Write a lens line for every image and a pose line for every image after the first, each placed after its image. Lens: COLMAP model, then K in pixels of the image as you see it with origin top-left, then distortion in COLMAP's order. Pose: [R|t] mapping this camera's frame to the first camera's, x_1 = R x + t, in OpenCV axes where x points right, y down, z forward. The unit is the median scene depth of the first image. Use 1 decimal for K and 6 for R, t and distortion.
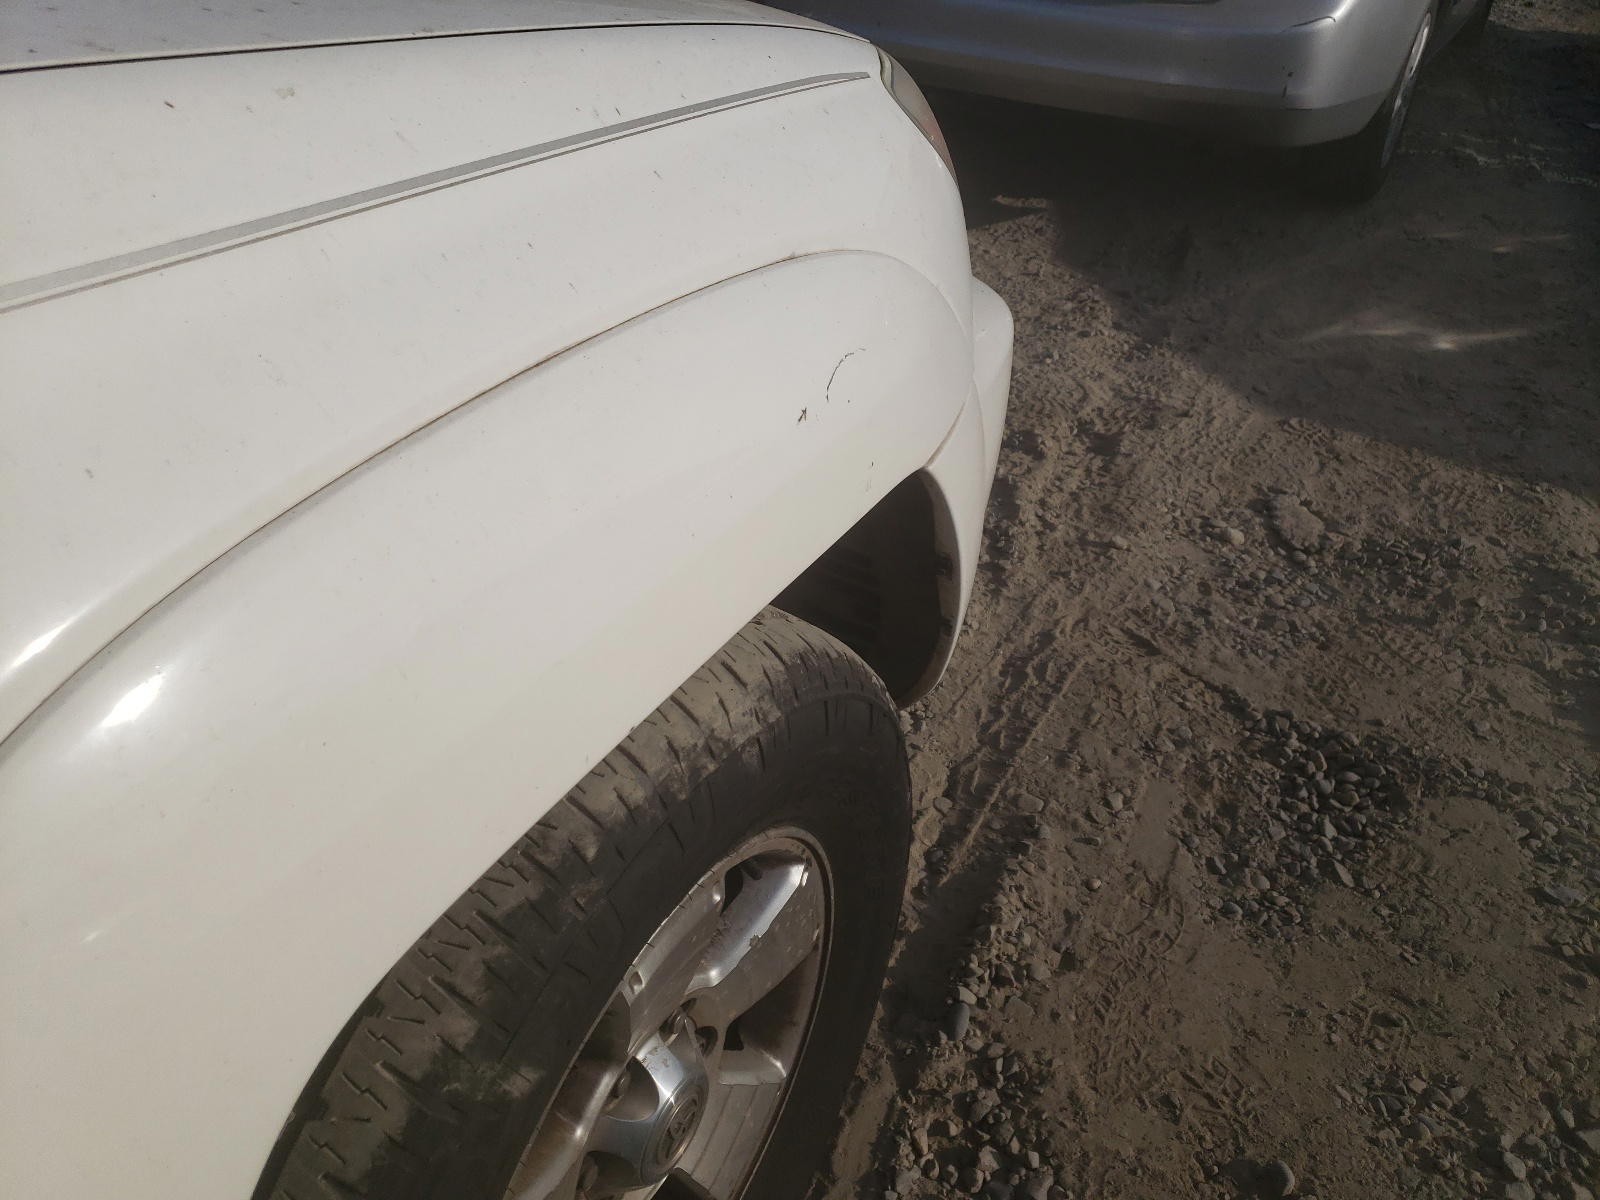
lens RADIAL K [[1263.2, 0, 800.0], [0, 1263.2, 600.0], [0, 0, 1]] dist [0.034301, -0.000231]
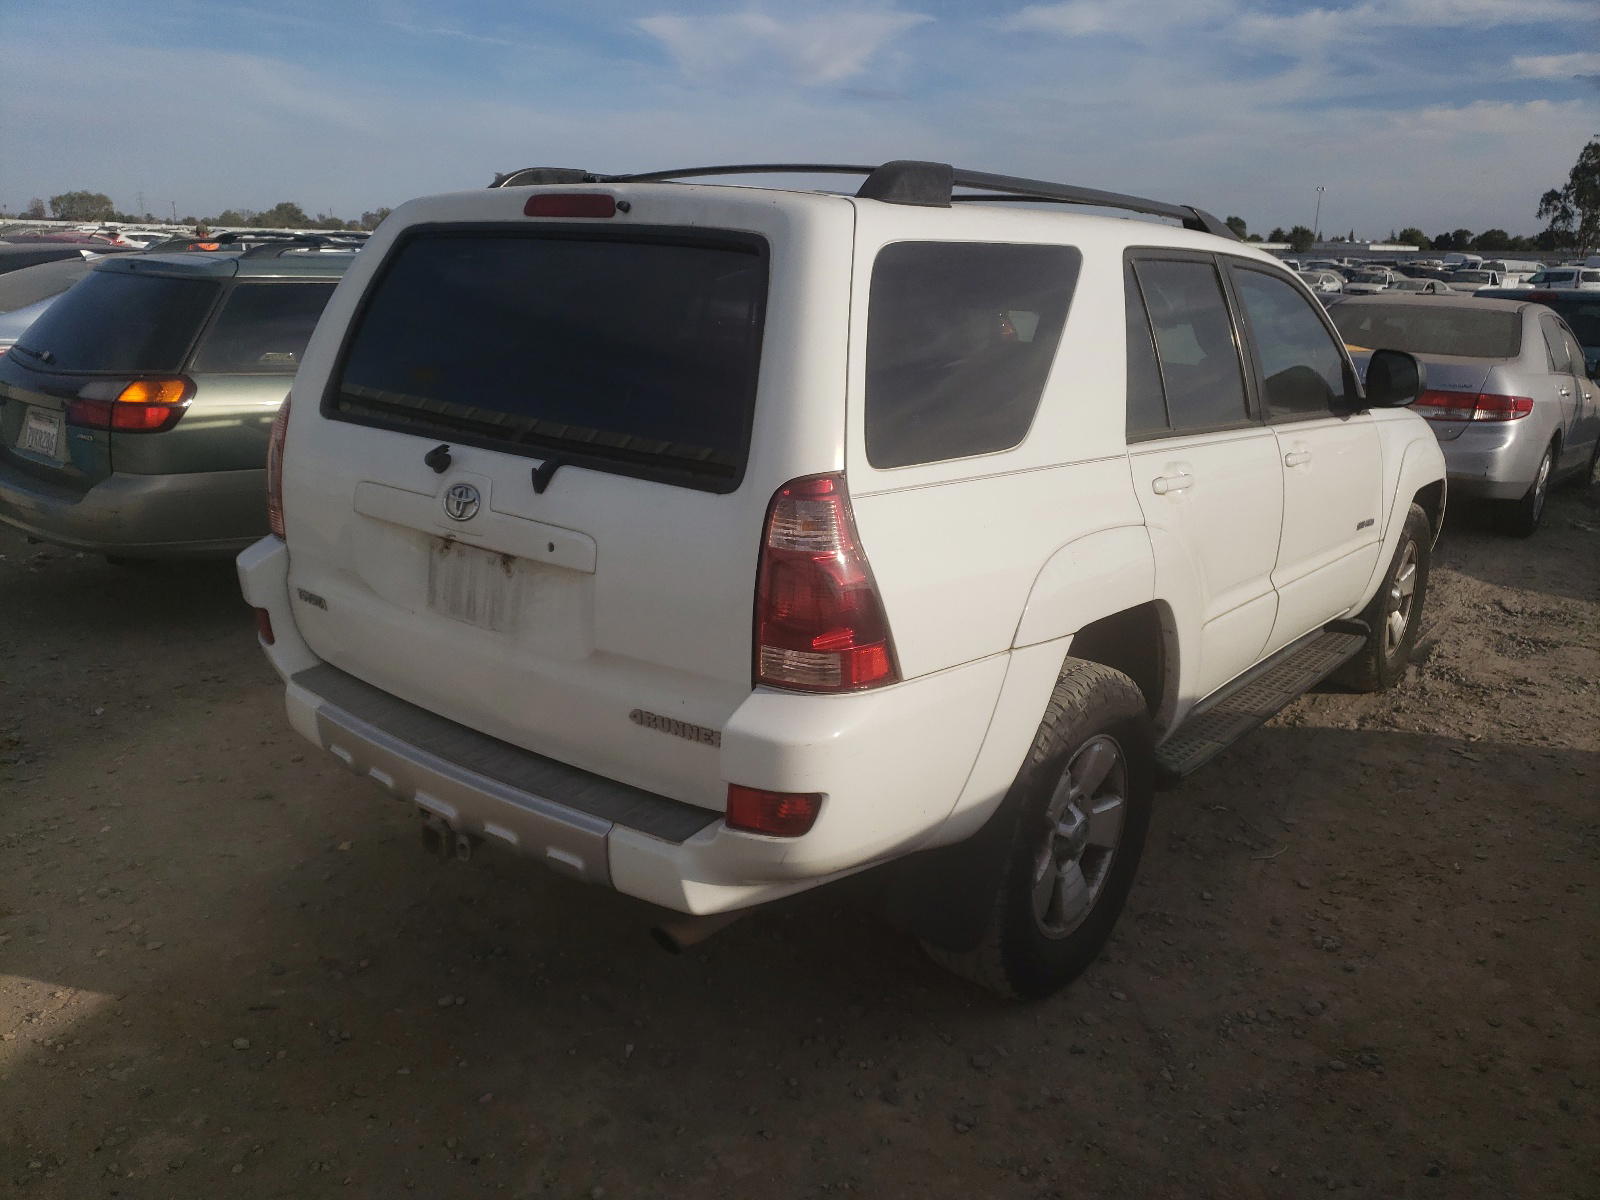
lens RADIAL K [[1263.2, 0, 800.0], [0, 1263.2, 600.0], [0, 0, 1]] dist [0.034301, -0.000231]
pose [[0.990891, 0.047905, -0.125859, -0.747176], [-0.089480, 0.932661, -0.349481, 0.988746], [0.100642, 0.357559, 0.928452, -1.633107]]
